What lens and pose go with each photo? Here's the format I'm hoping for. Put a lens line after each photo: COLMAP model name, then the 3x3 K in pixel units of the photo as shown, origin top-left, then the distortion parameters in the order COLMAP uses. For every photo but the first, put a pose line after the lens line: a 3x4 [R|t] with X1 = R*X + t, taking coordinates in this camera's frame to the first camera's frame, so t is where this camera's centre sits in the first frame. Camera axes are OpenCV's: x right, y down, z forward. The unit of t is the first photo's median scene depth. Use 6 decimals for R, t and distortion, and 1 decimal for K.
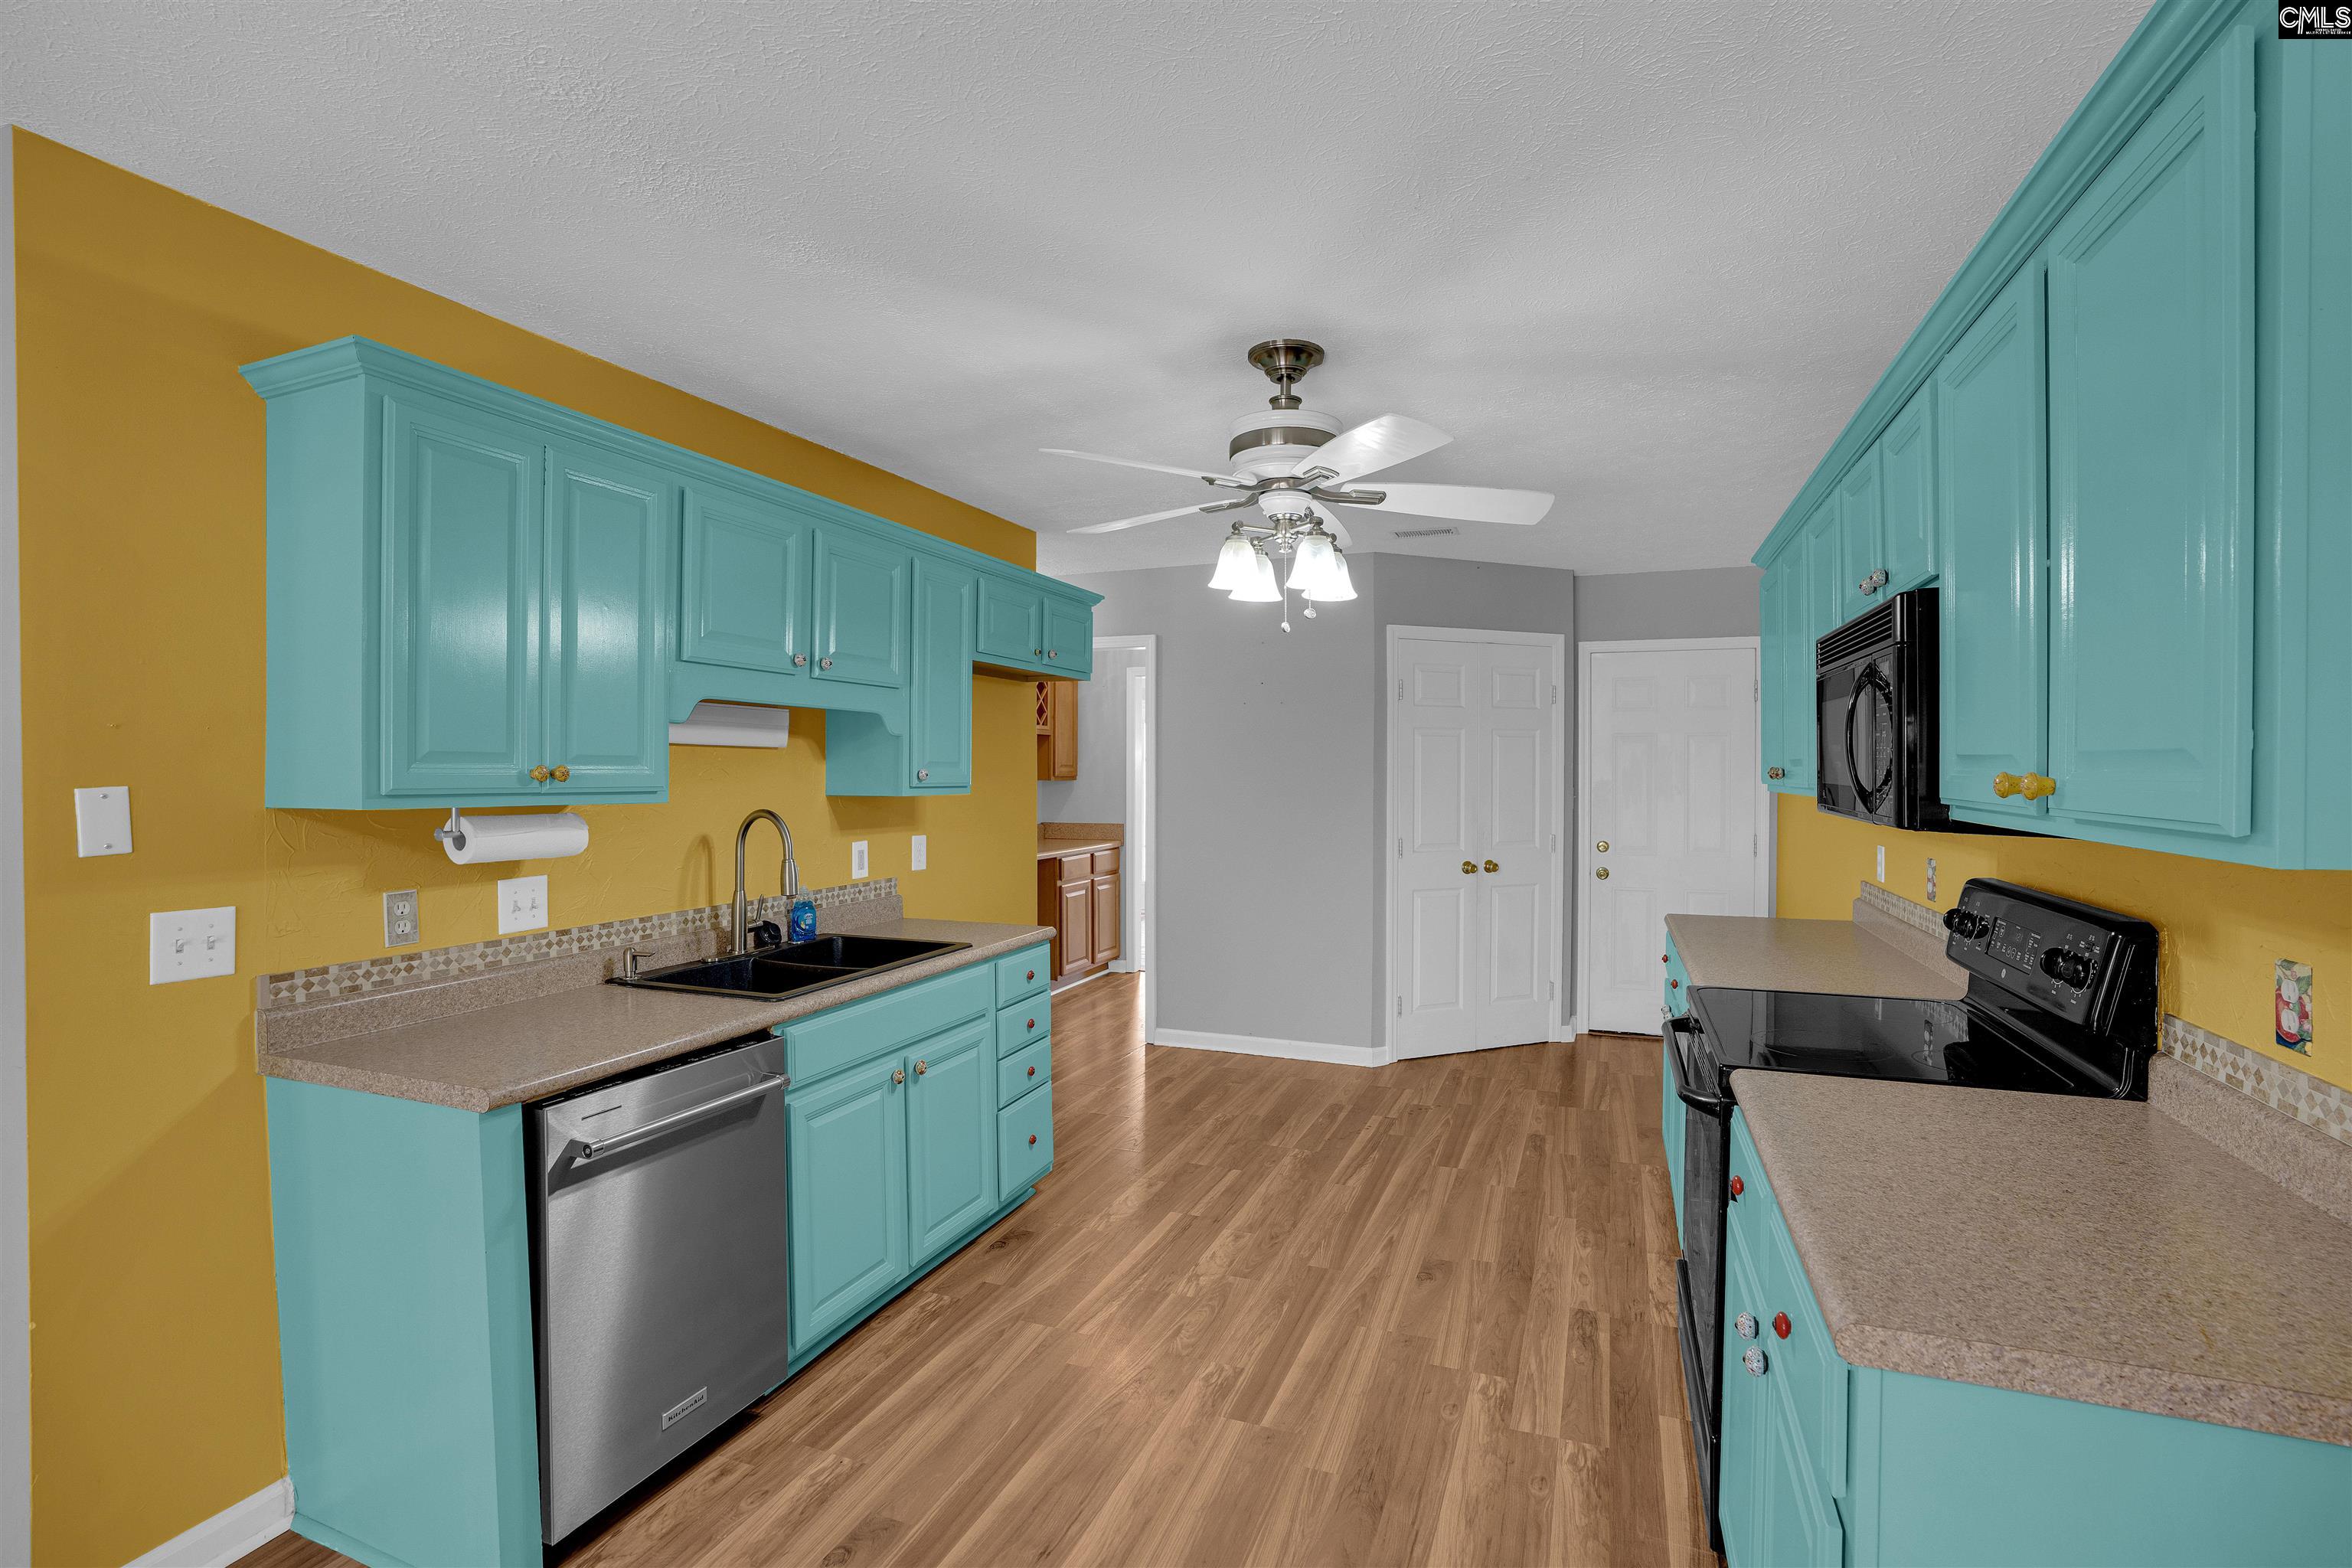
lens RADIAL K [[1117.6, 0, 1188.8], [0, 1117.6, 788.3], [0, 0, 1]] dist [-0.068218, 0.029564]
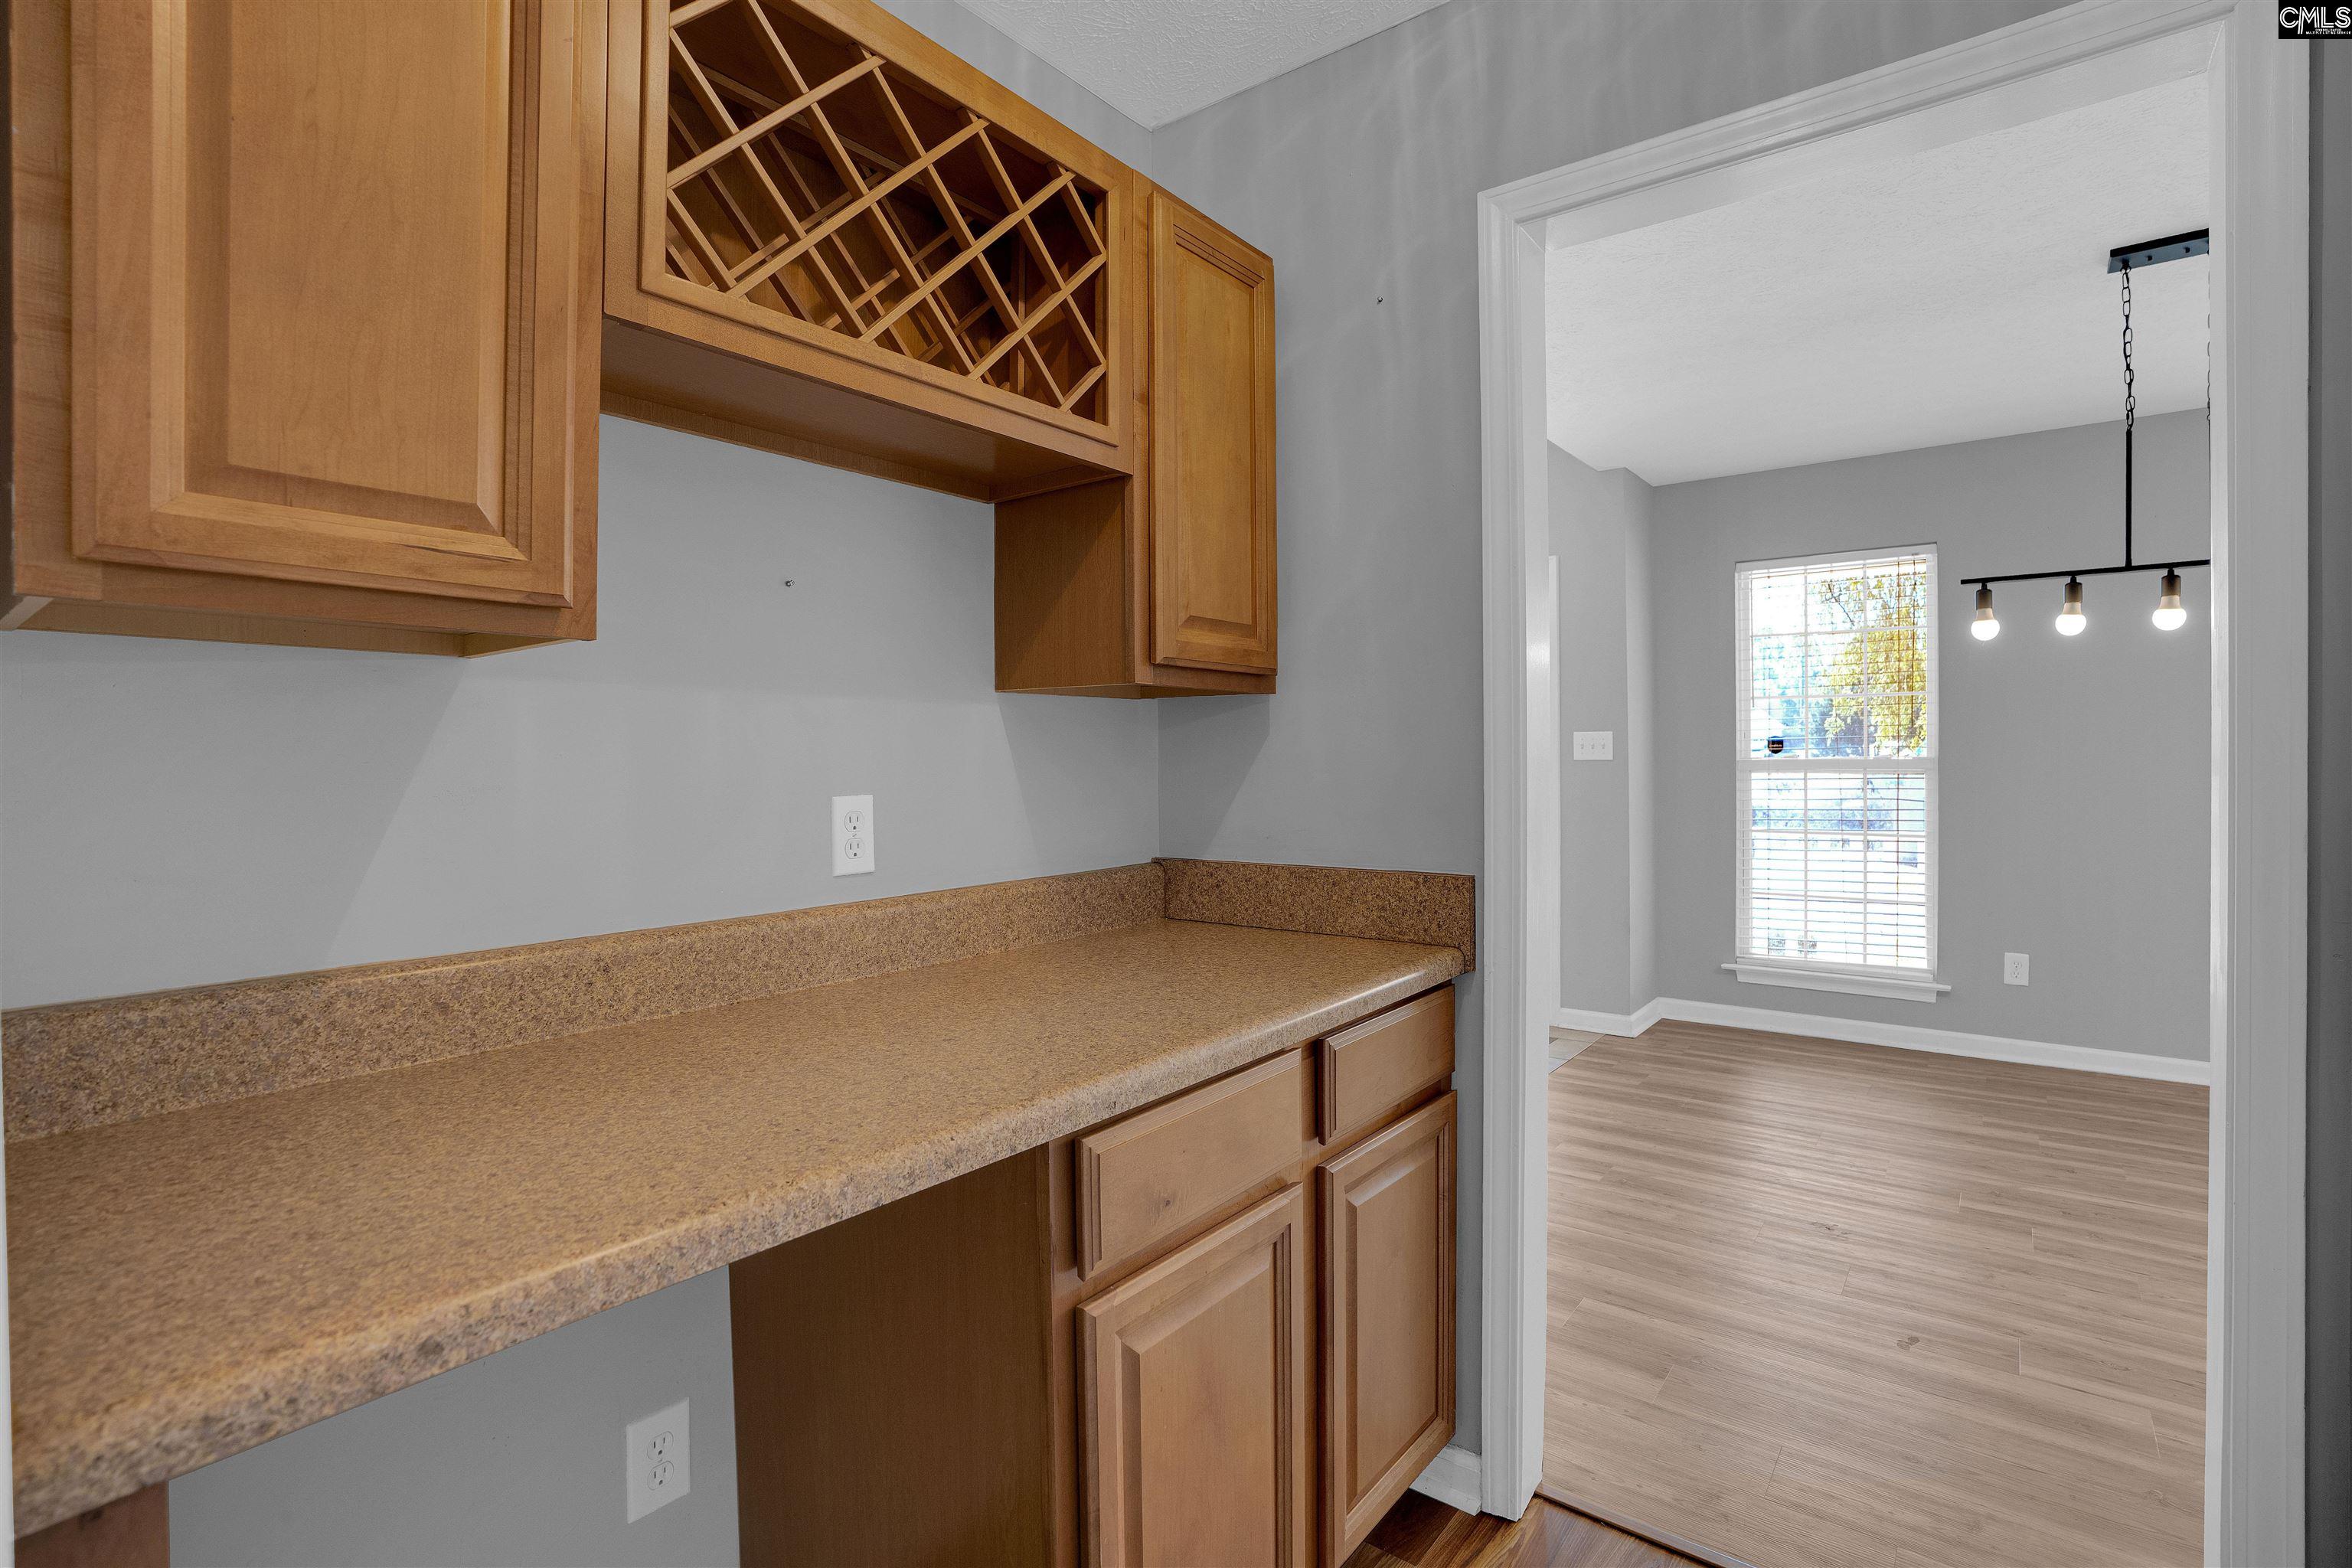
lens RADIAL K [[1117.6, 0, 1188.8], [0, 1117.6, 788.3], [0, 0, 1]] dist [-0.068218, 0.029564]
pose [[0.957555, -0.009153, -0.288104, -0.049780], [0.011335, 0.999918, 0.005907, 0.012542], [0.288027, -0.008921, 0.957581, 0.789170]]
